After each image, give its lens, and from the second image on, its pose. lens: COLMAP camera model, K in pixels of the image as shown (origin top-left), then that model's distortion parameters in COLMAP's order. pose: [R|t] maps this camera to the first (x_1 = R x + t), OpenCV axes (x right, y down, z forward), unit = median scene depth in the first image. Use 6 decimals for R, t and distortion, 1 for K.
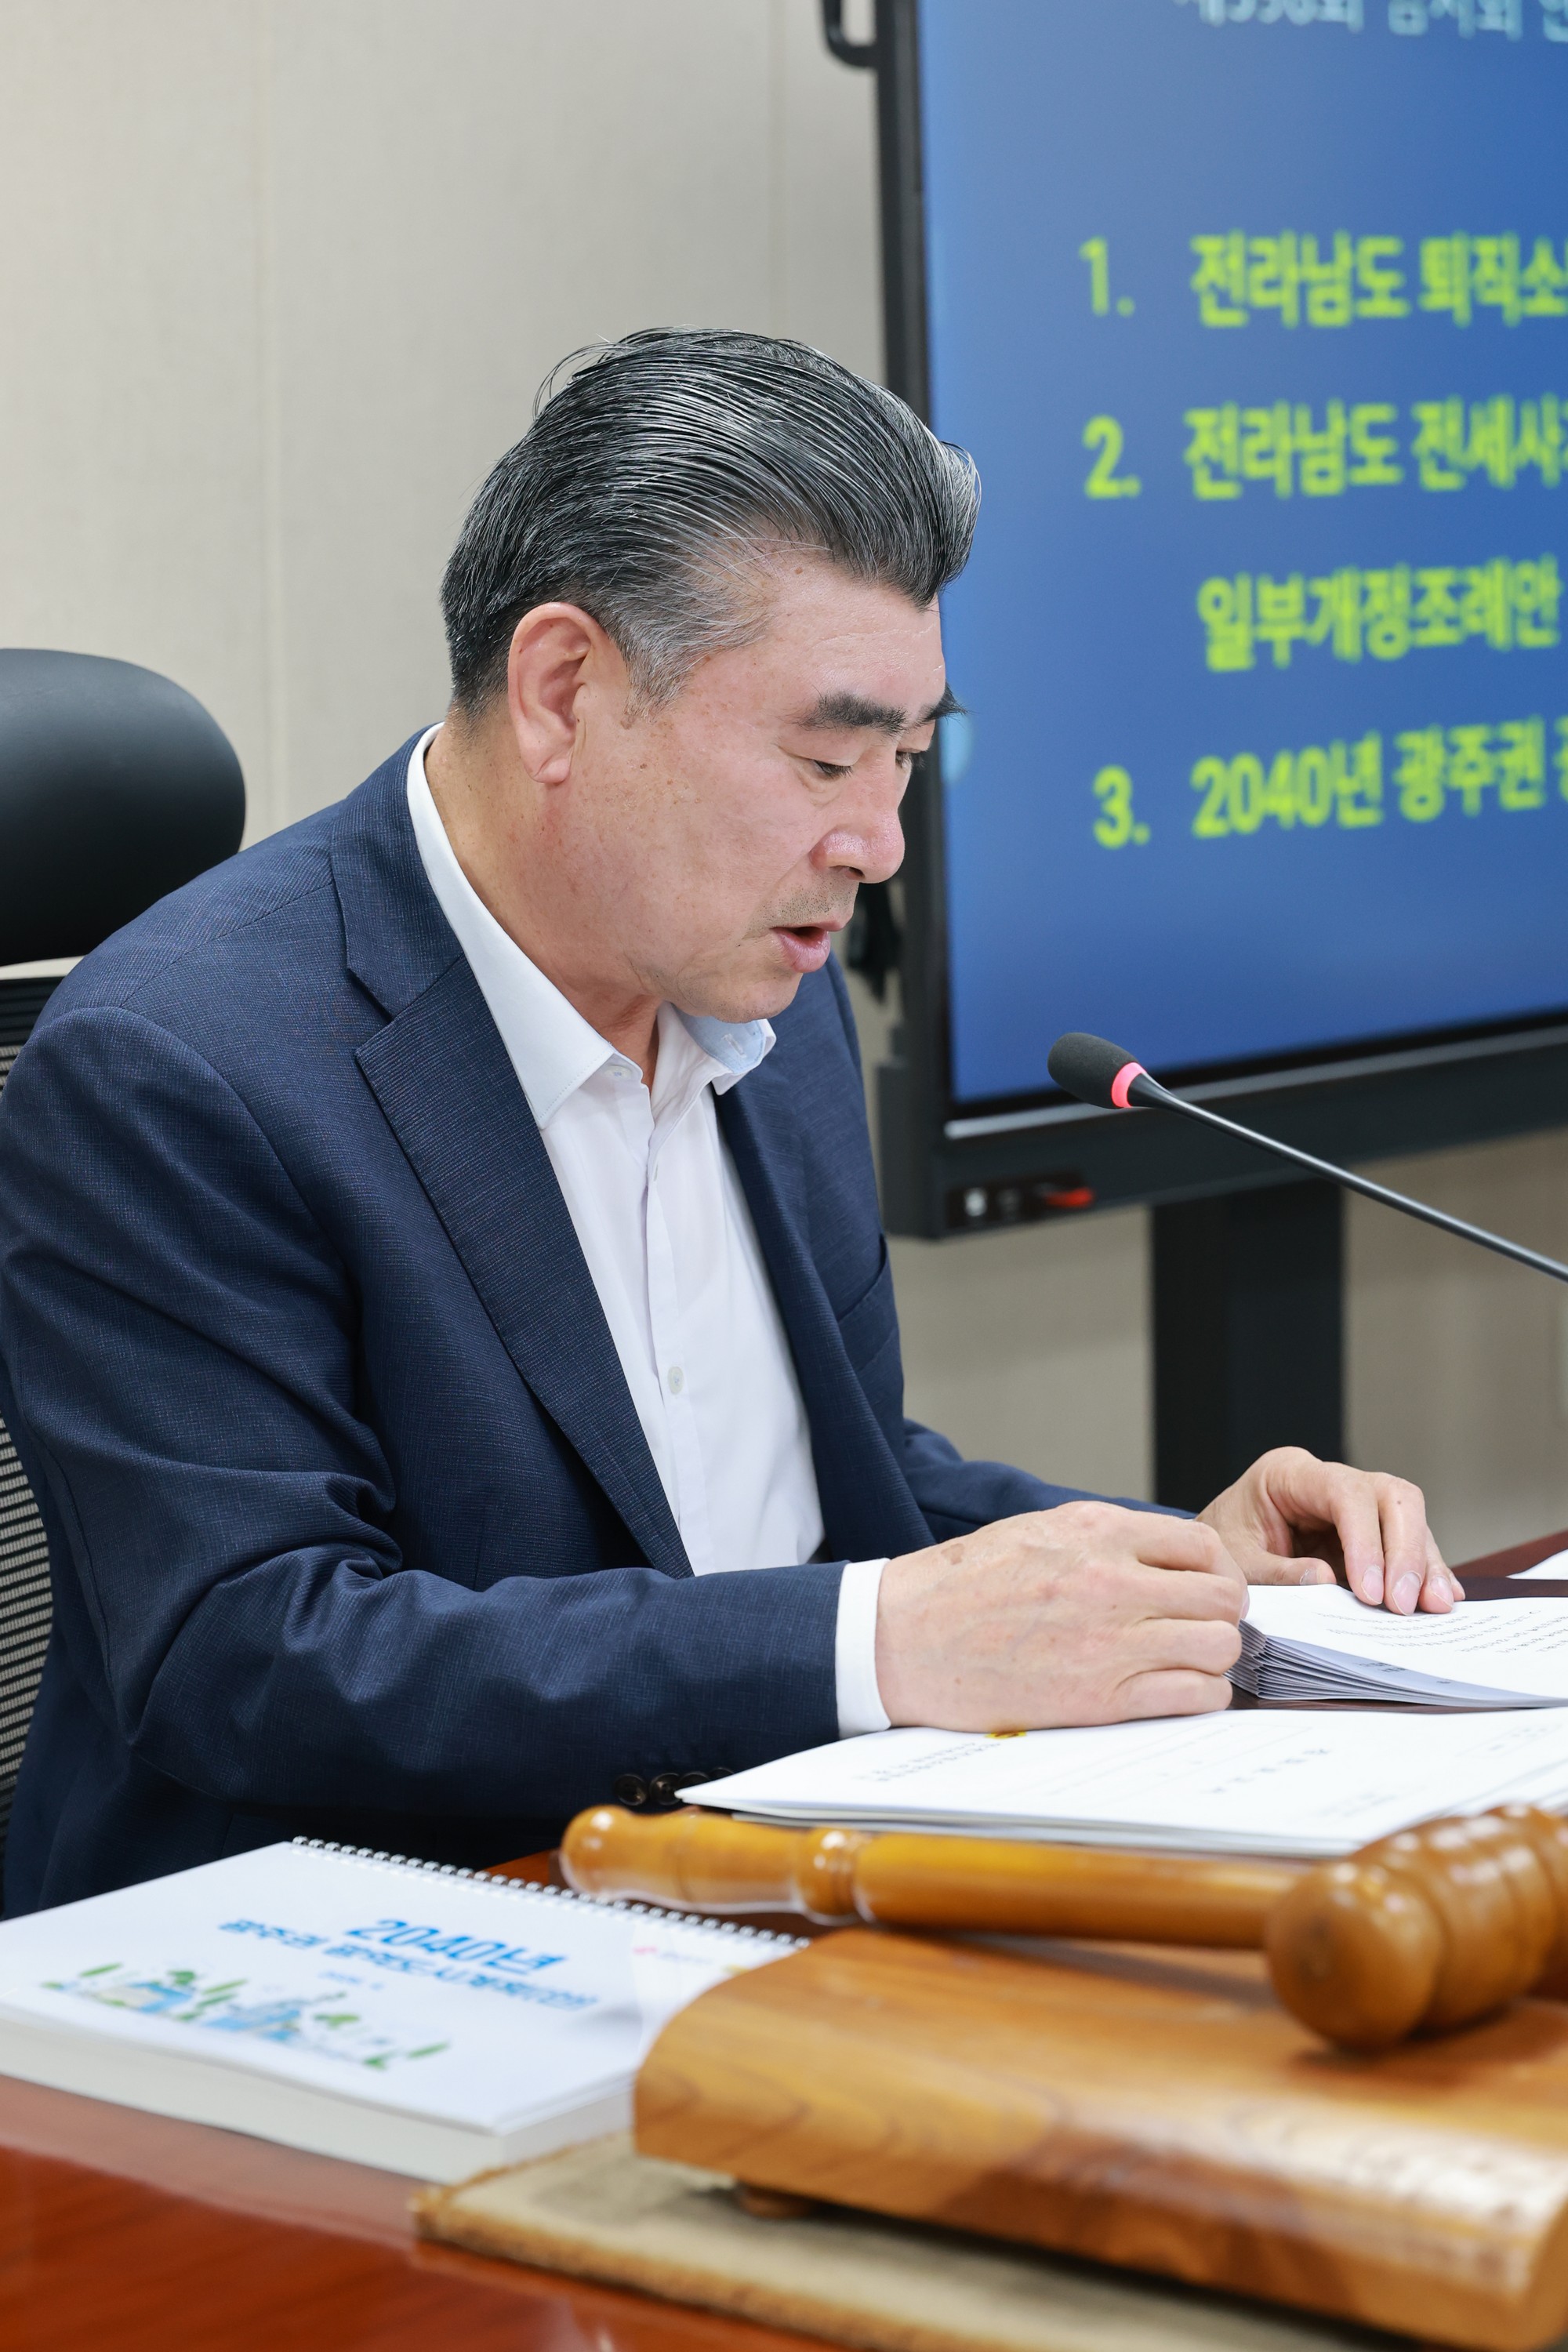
lens RADIAL K [[6010.1, 0, 786.1], [0, 6010.1, 1179.1], [0, 0, 1]] dist [-0.054963, 0.000000]
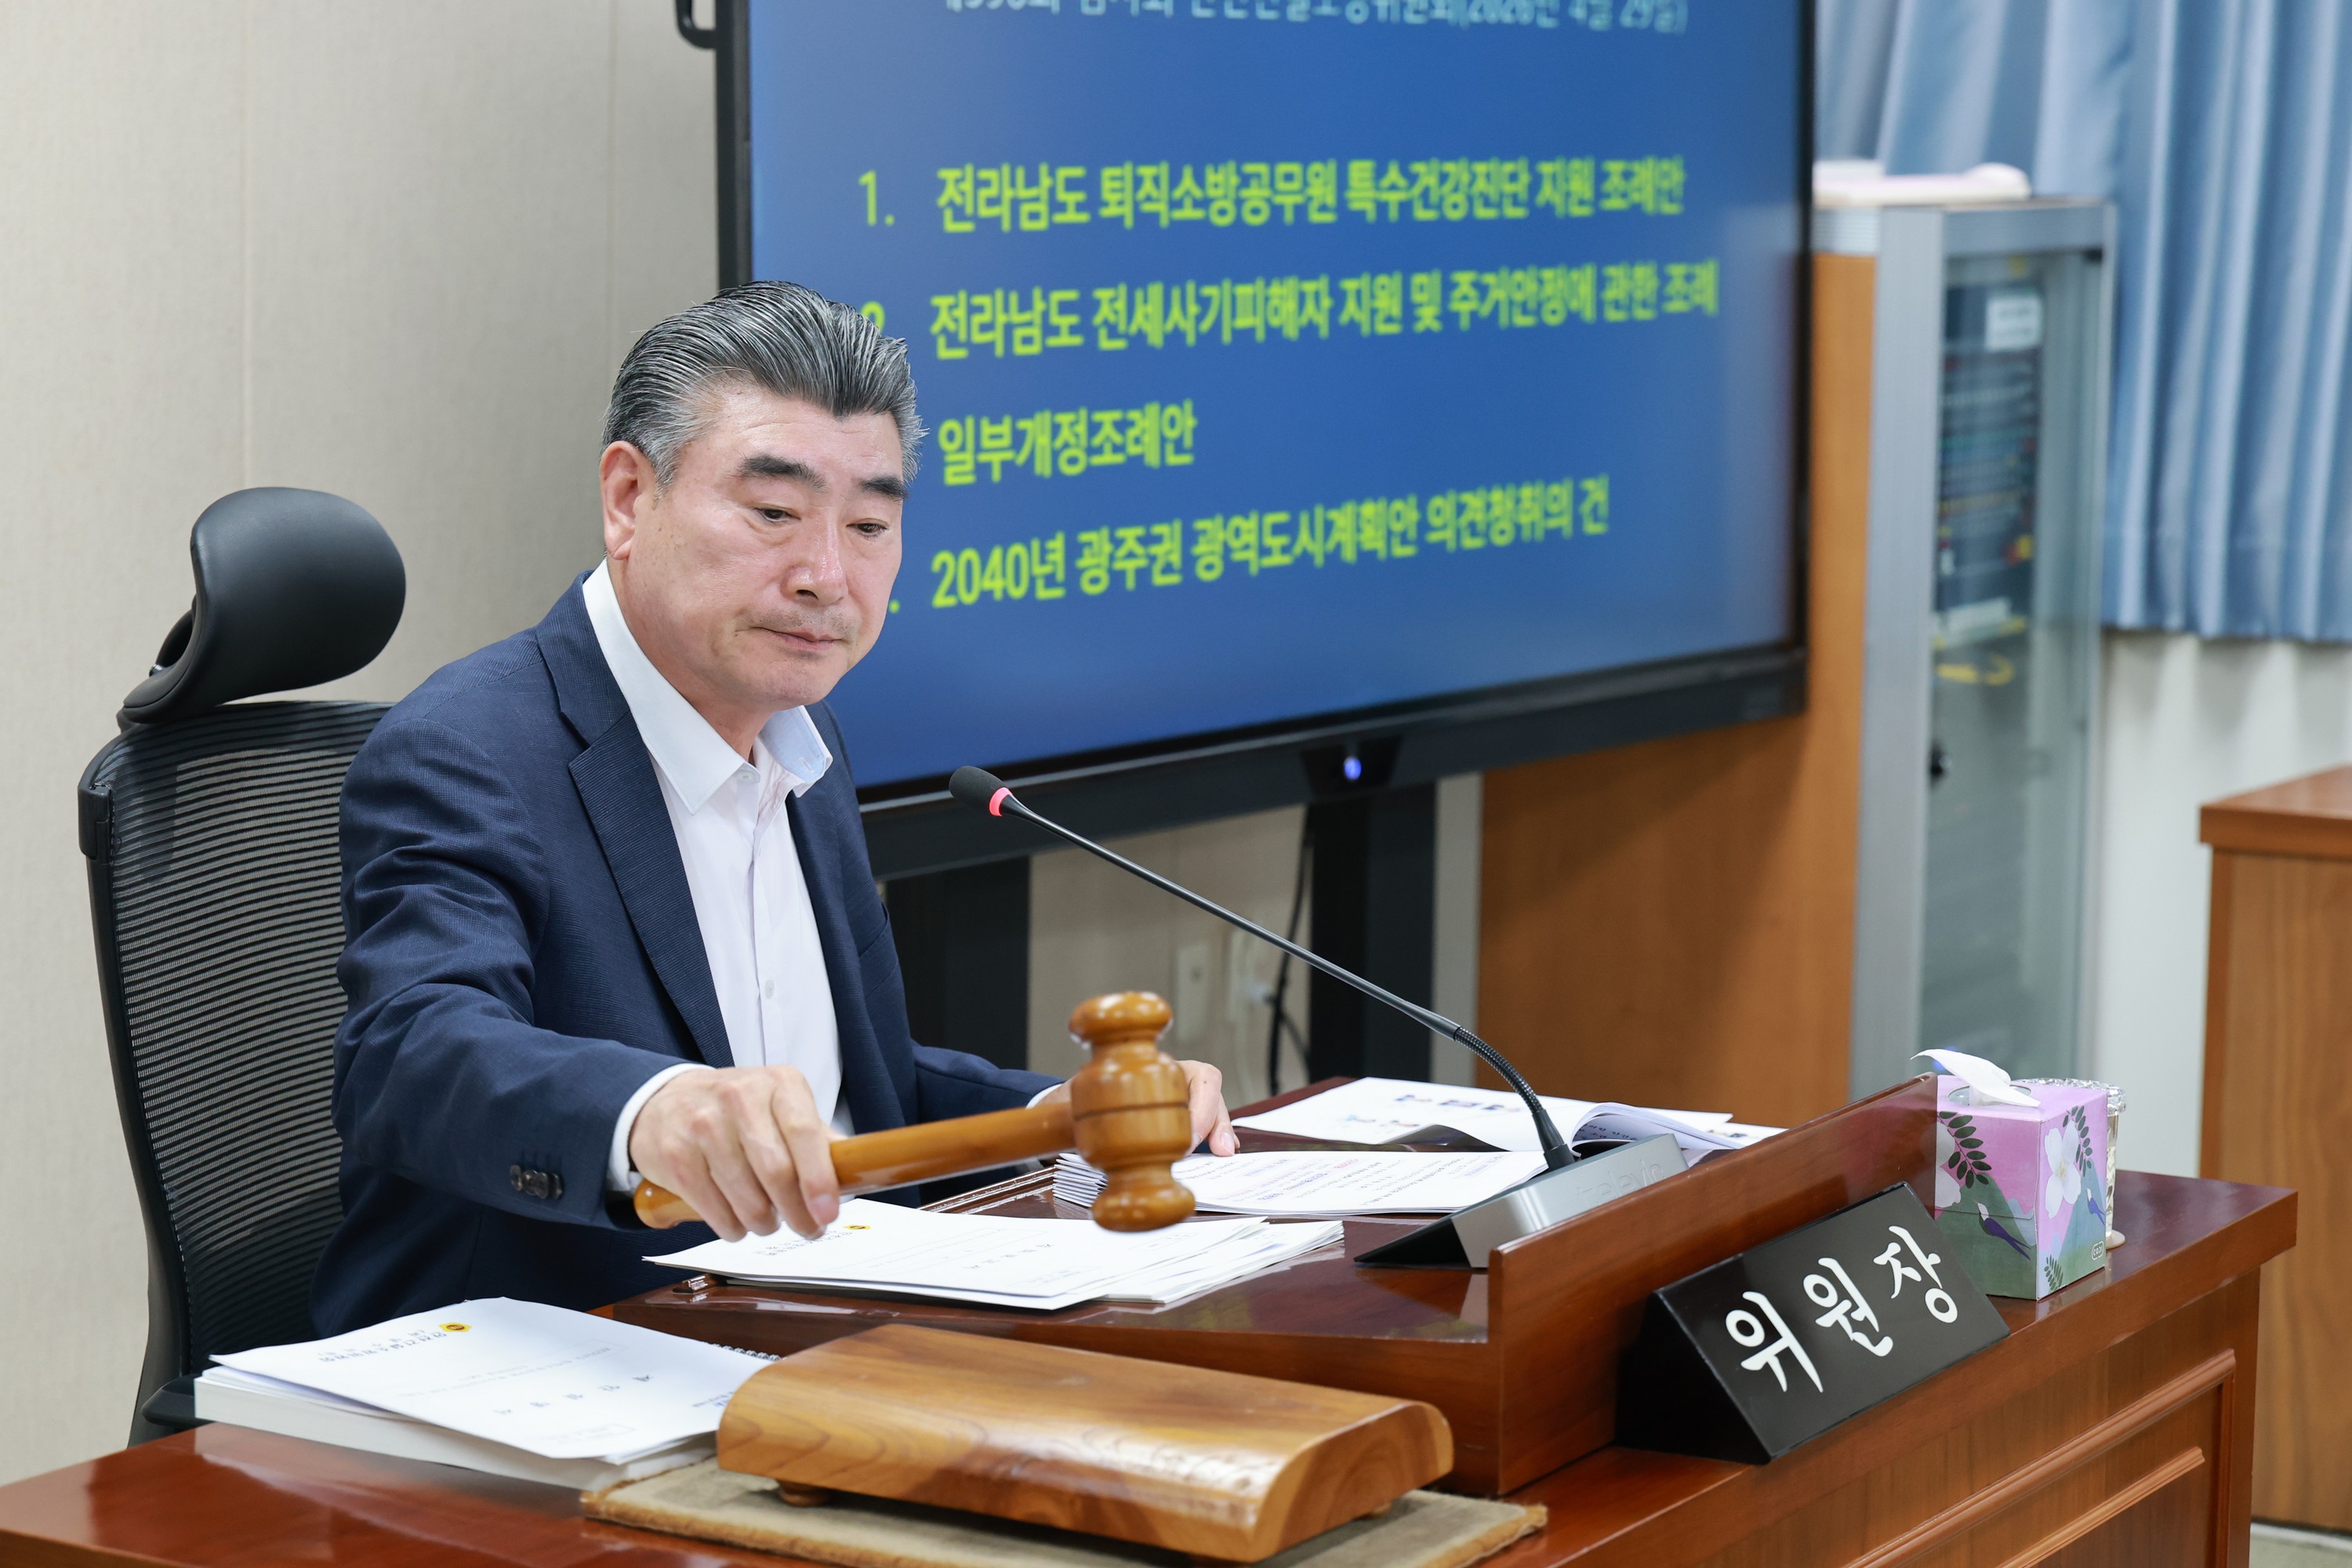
lens RADIAL K [[5318.6, 0, 1174.8], [0, 5318.6, 784.4], [0, 0, 1]] dist [-0.116979, 0.000000]
pose [[0.990385, 0.013046, 0.137726, -0.041820], [-0.011842, 0.999884, -0.009553, -0.006303], [-0.137834, 0.007830, 0.990424, -0.192897]]
